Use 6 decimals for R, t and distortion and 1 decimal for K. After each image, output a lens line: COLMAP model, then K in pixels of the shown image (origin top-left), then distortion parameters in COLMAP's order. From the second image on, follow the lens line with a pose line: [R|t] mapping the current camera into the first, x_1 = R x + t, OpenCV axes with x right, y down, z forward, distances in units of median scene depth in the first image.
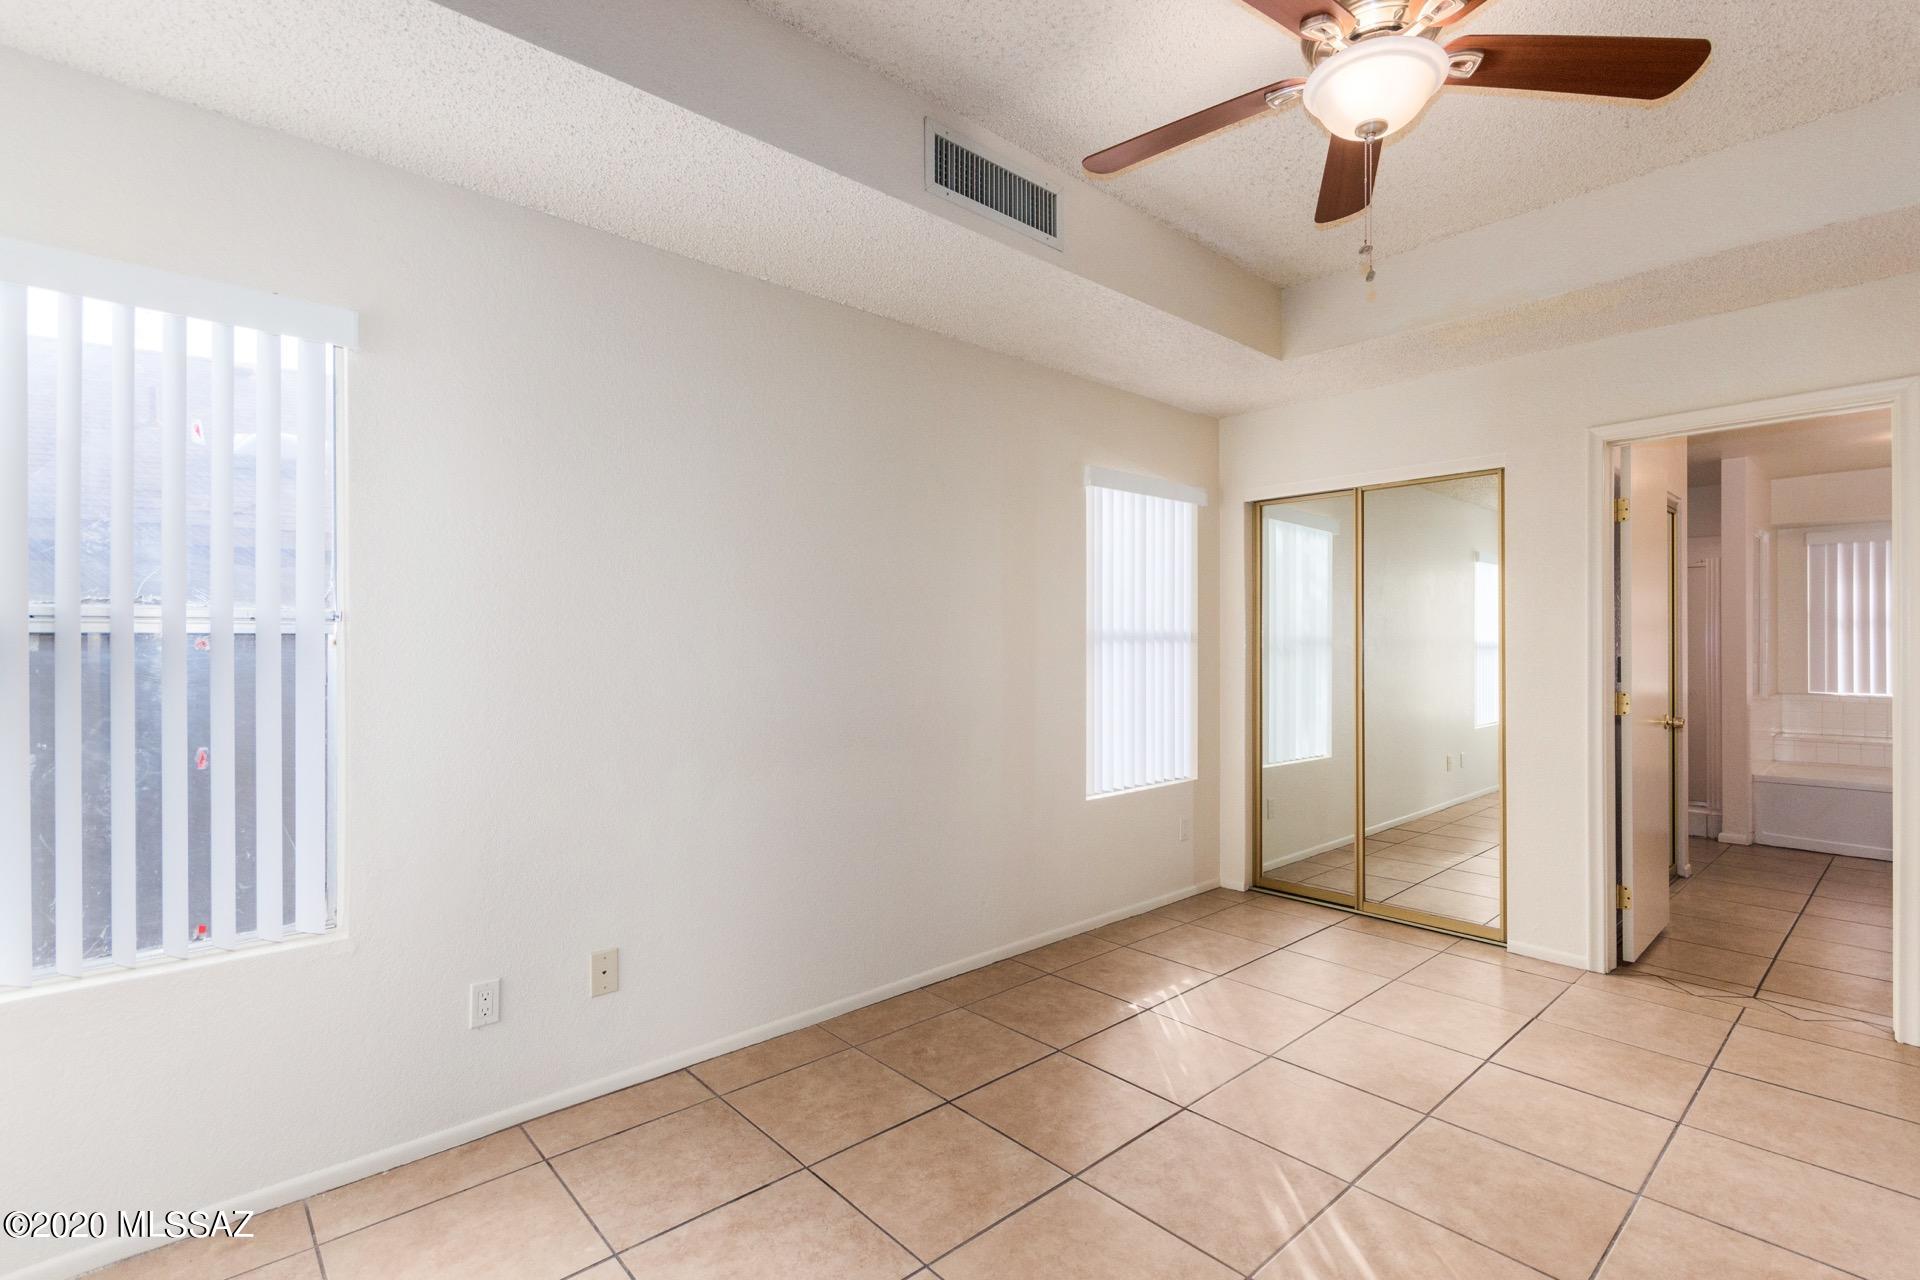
lens RADIAL K [[889.2, 0, 965.6], [0, 889.2, 644.0], [0, 0, 1]] dist [-0.000522, -0.000330]
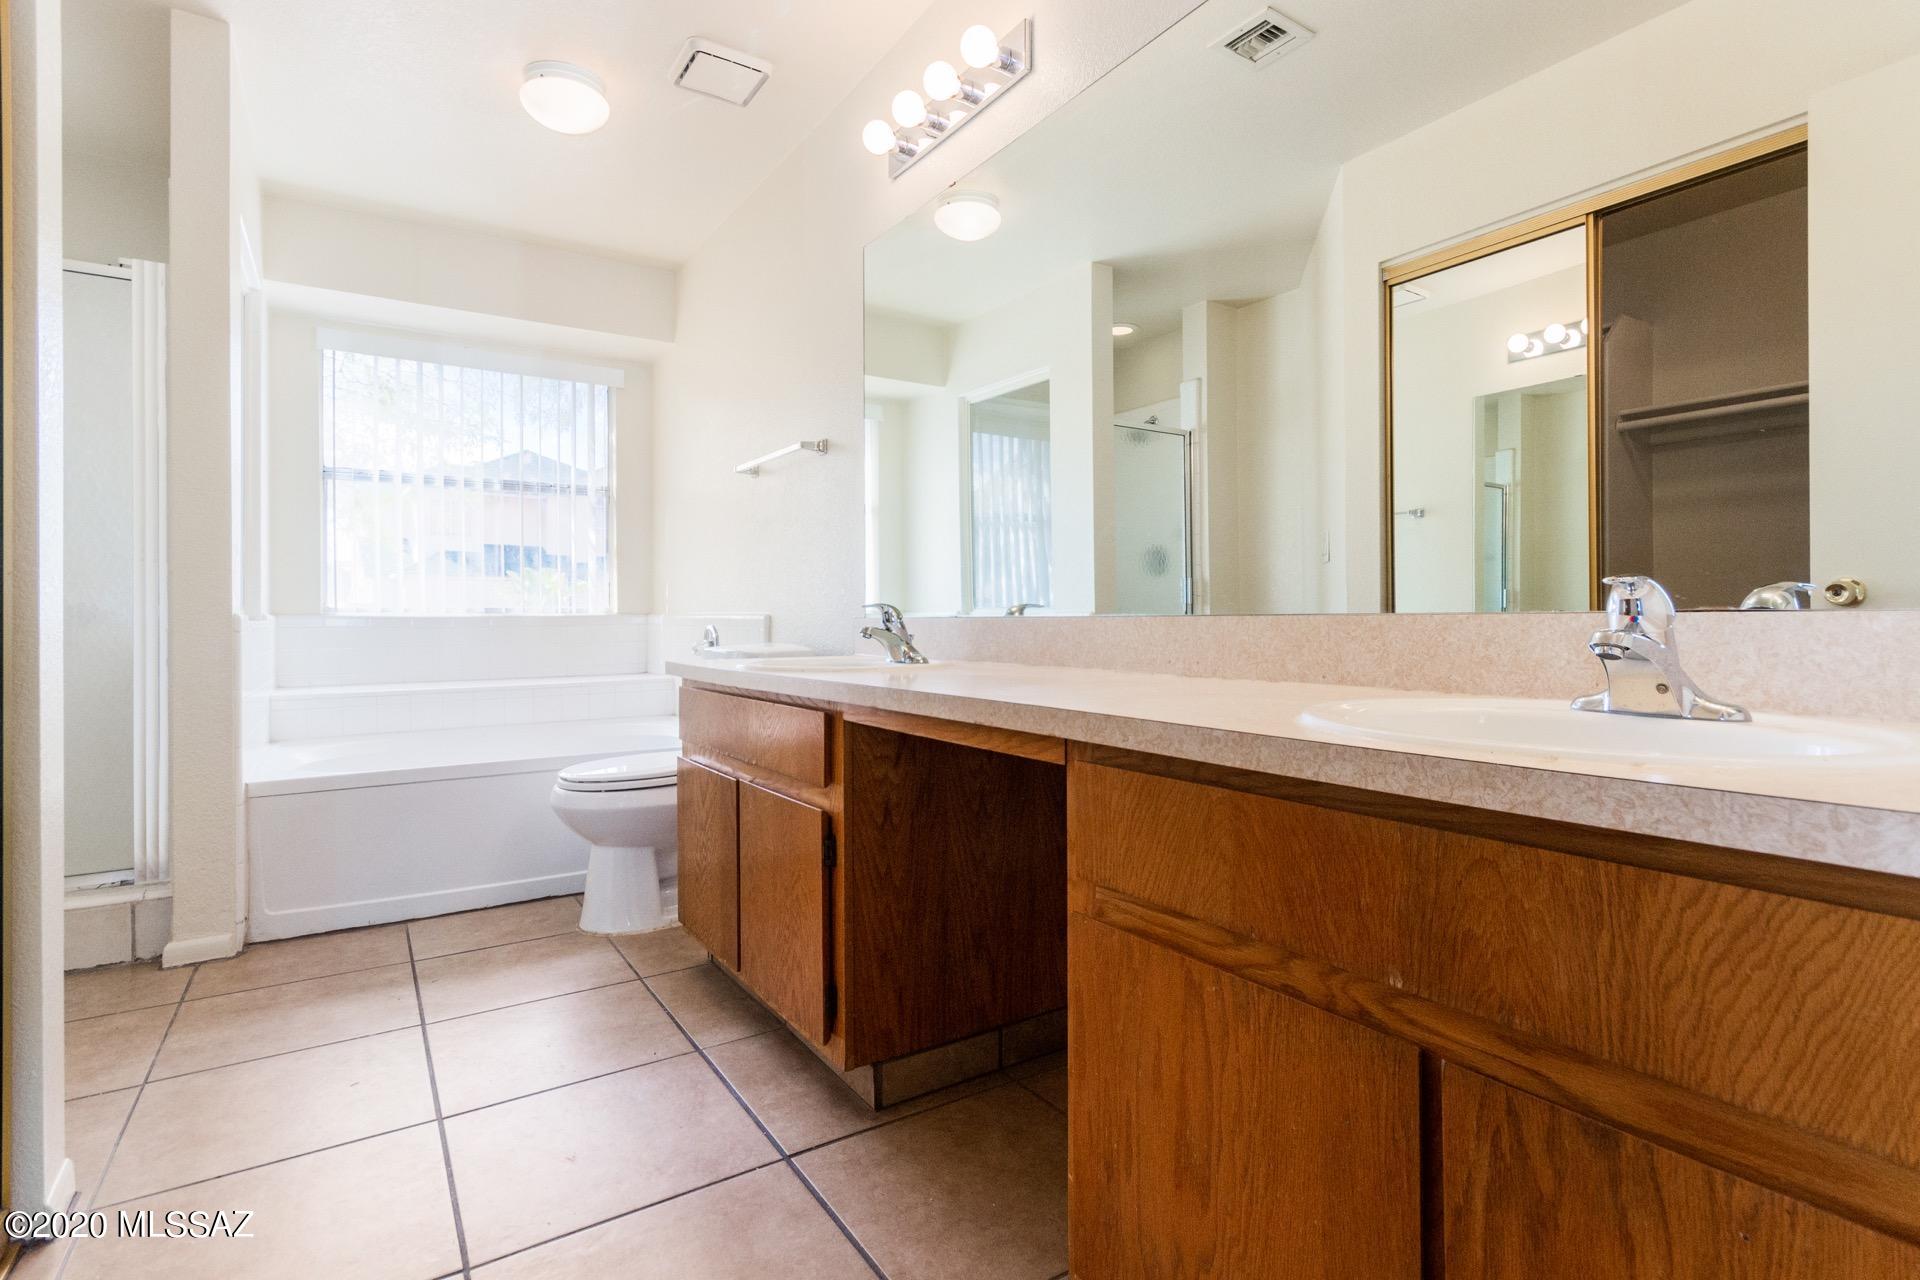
lens RADIAL K [[889.2, 0, 965.6], [0, 889.2, 644.0], [0, 0, 1]] dist [-0.000522, -0.000330]
pose [[0.170337, 0.000789, 0.985386, 0.520493], [0.003442, 0.999993, -0.001395, 0.081080], [-0.985380, 0.003629, 0.170333, 0.582305]]
